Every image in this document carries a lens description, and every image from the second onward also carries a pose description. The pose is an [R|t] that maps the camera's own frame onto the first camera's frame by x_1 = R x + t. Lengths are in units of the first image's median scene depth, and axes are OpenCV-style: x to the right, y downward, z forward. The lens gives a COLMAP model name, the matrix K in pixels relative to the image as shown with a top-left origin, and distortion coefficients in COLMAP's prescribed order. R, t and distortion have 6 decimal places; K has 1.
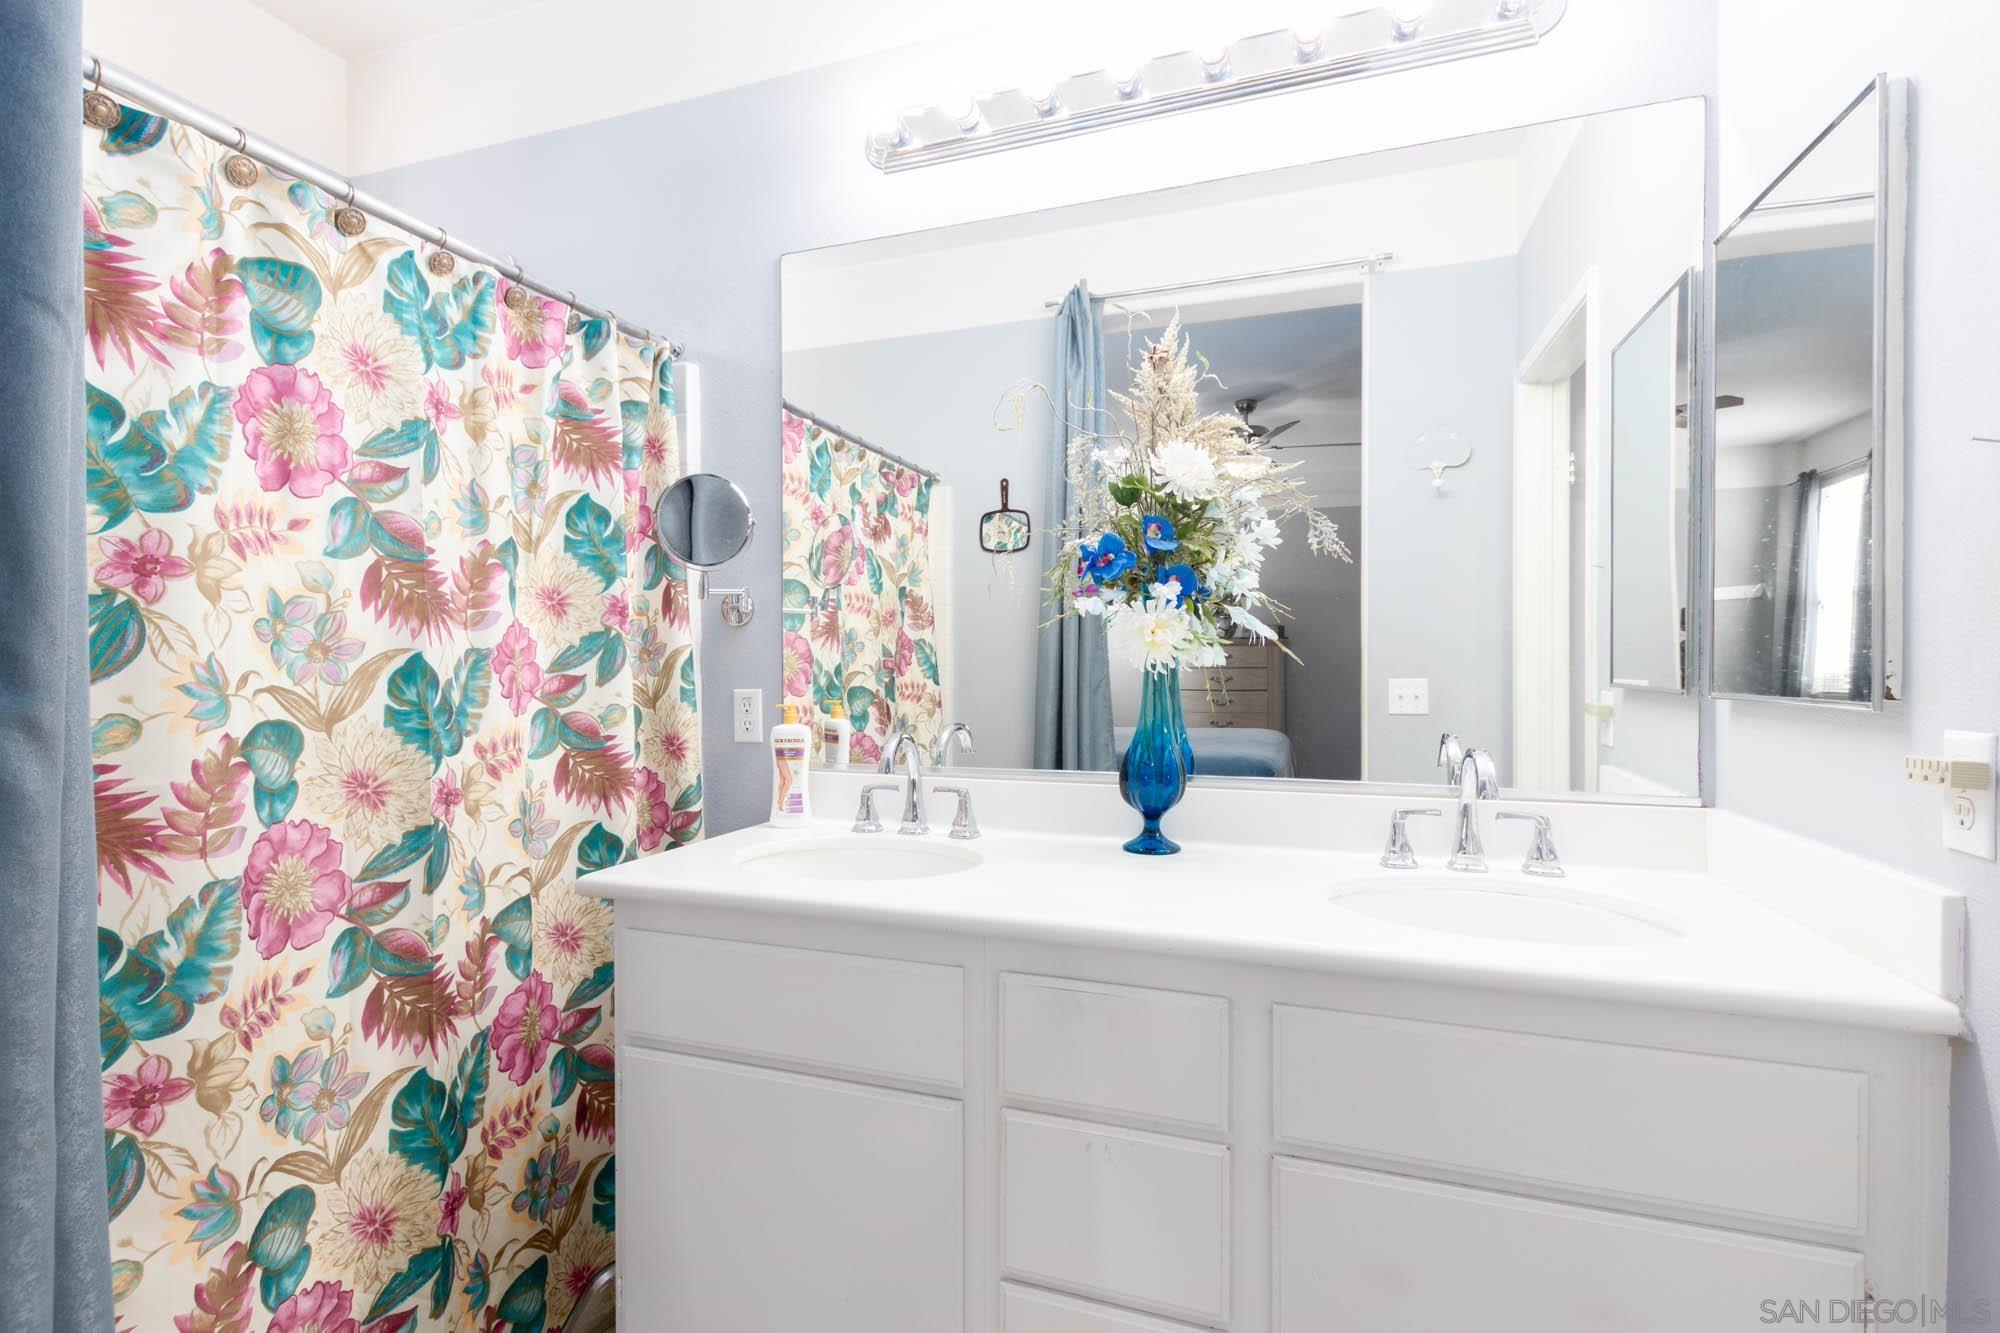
lens RADIAL K [[915.7, 0, 988.7], [0, 915.7, 663.1], [0, 0, 1]] dist [0.005802, -0.003977]
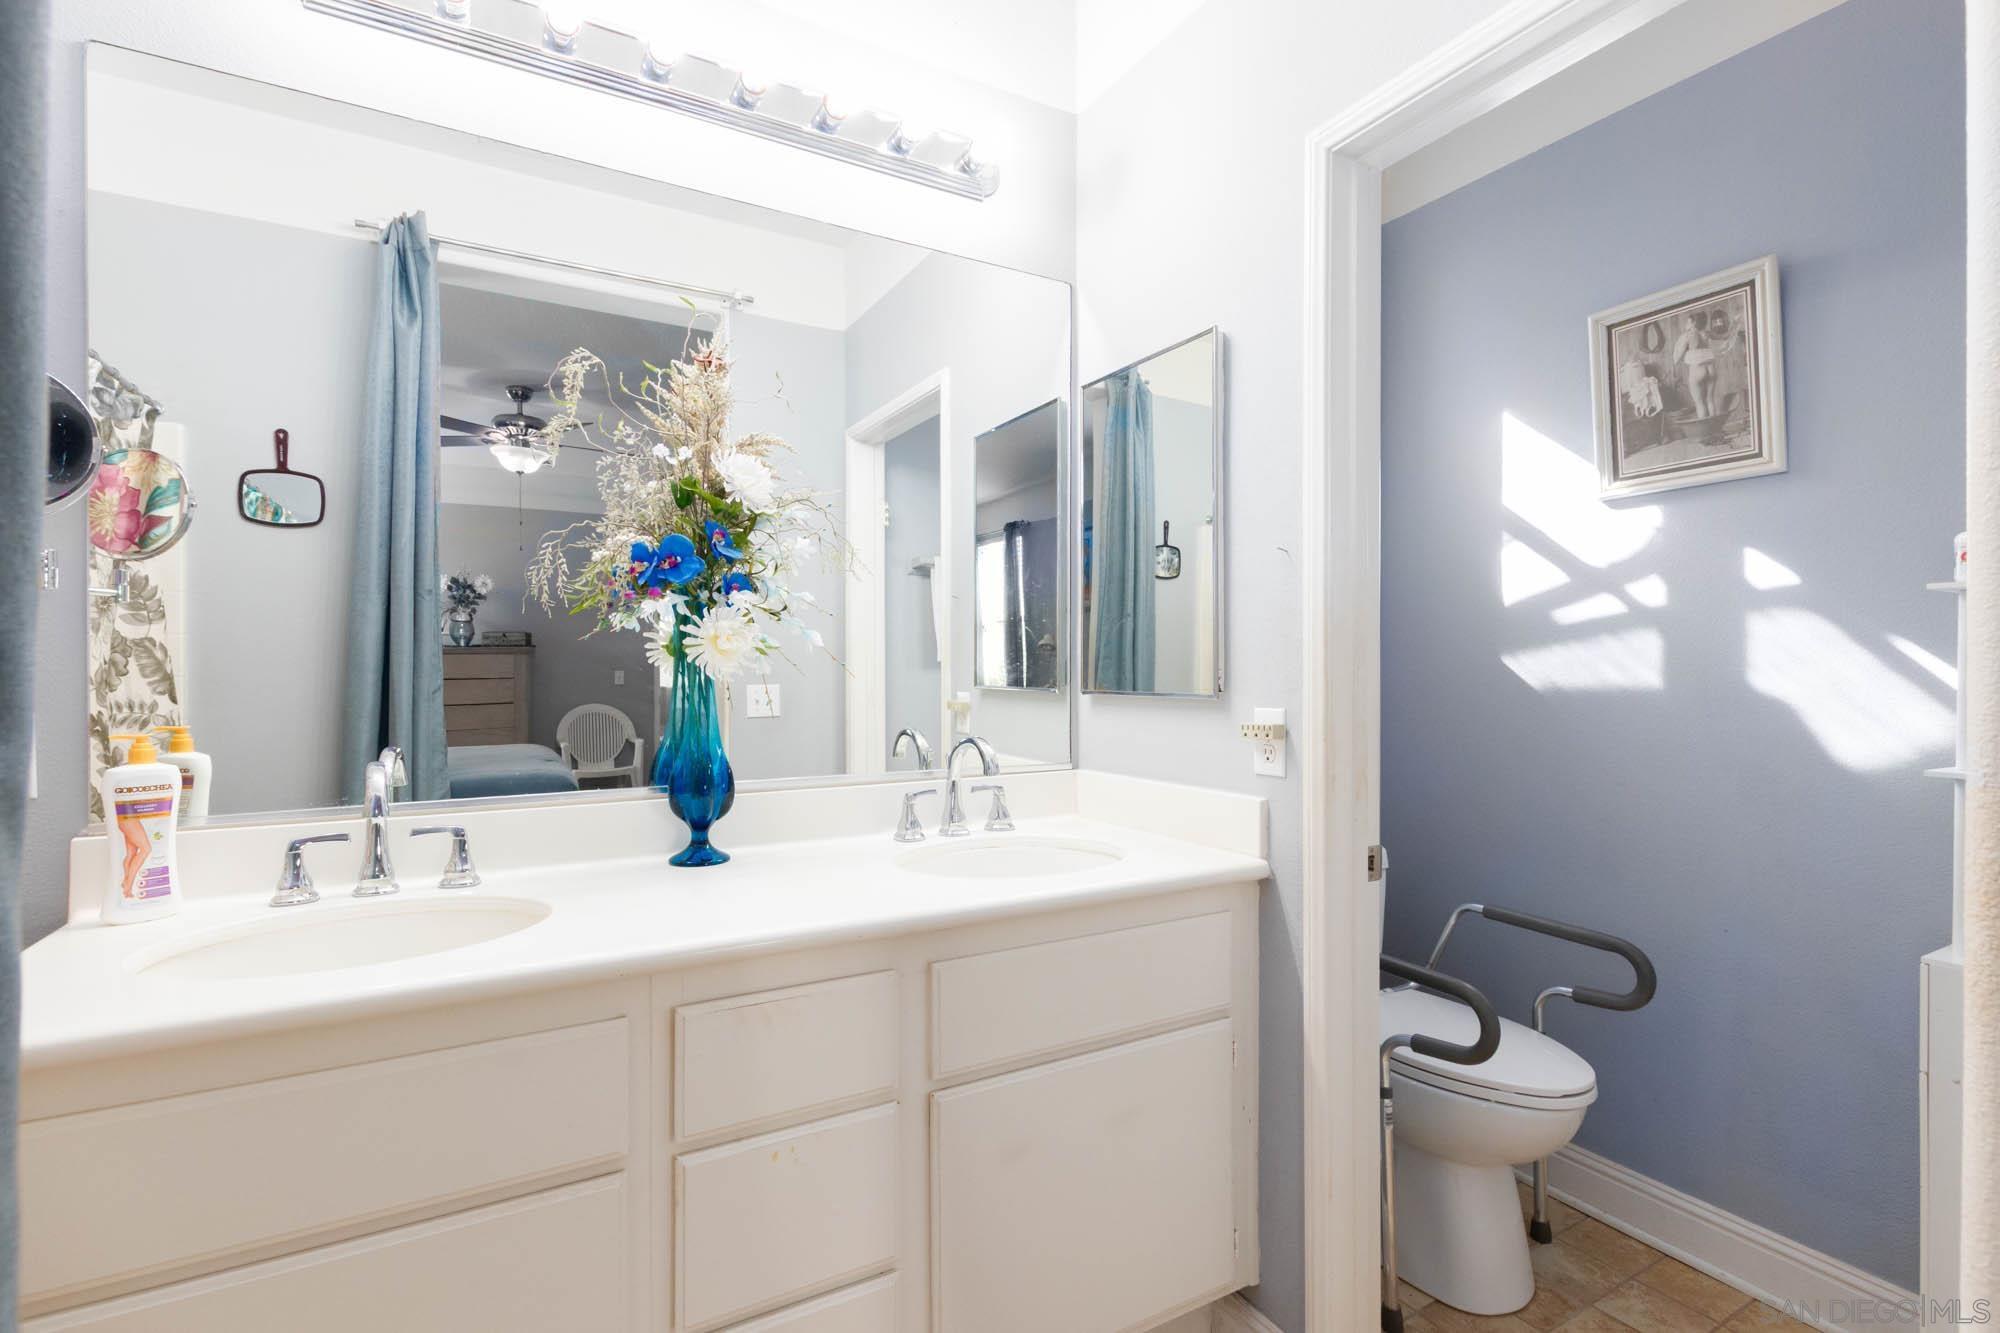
lens RADIAL K [[915.7, 0, 991.7], [0, 915.7, 663.5], [0, 0, 1]] dist [0.005802, -0.003977]
pose [[0.657936, 0.005653, 0.753052, -0.353890], [0.001031, 0.999964, -0.008407, 0.000516], [-0.753073, 0.006308, 0.657907, 0.118883]]
